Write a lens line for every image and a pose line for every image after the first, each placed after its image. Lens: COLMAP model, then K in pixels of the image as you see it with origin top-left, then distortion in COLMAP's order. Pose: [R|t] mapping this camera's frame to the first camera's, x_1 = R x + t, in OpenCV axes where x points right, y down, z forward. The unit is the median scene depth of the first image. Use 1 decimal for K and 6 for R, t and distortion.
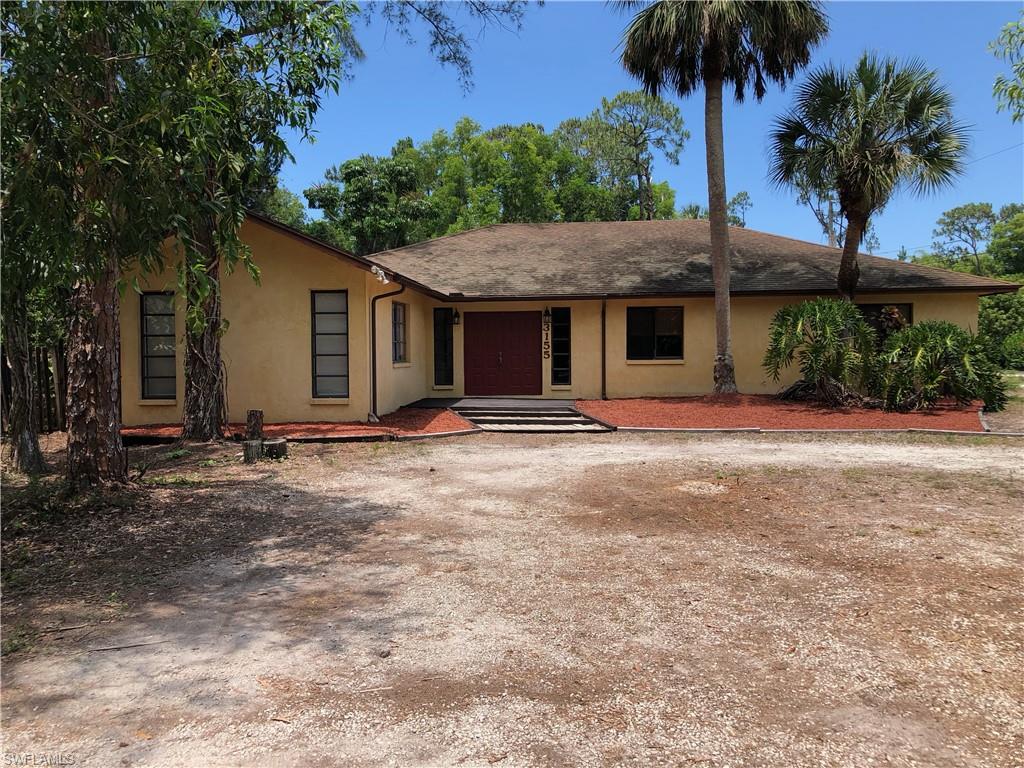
lens RADIAL K [[835.7, 0, 511.2], [0, 835.7, 387.7], [0, 0, 1]] dist [0.035849, -0.007211]
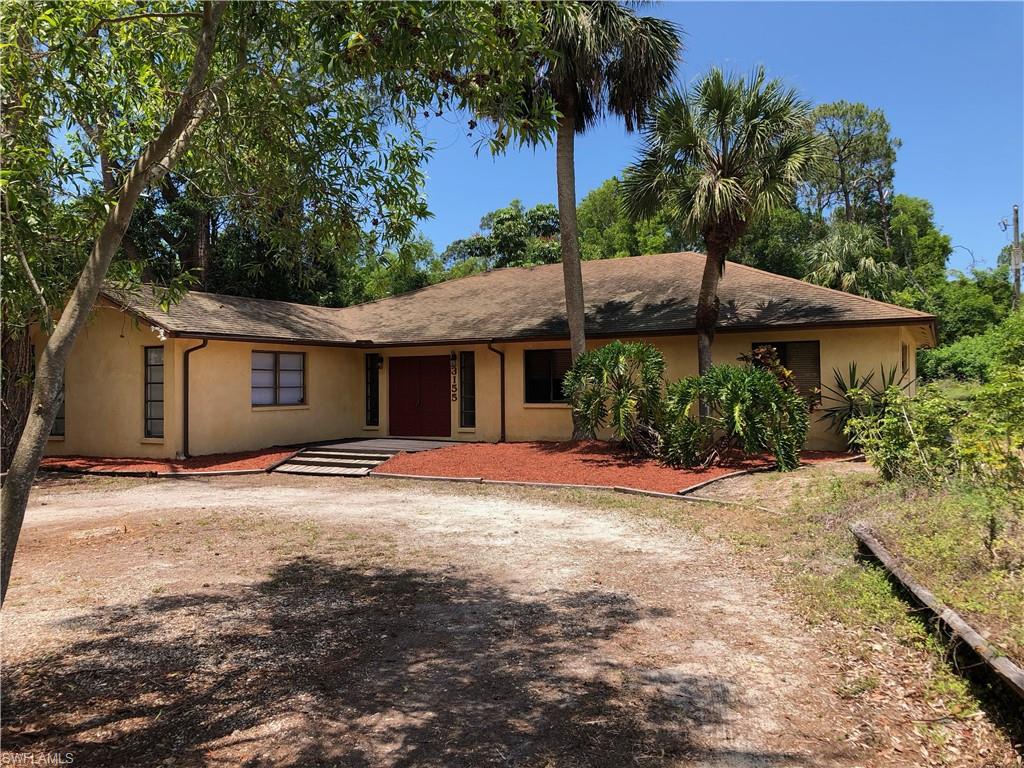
lens RADIAL K [[835.7, 0, 510.5], [0, 835.7, 380.6], [0, 0, 1]] dist [0.035849, -0.007211]
pose [[0.917379, -0.004299, -0.397991, 0.517264], [-0.013815, 0.998995, -0.042634, -0.017570], [0.397775, 0.044610, 0.916398, 0.085993]]
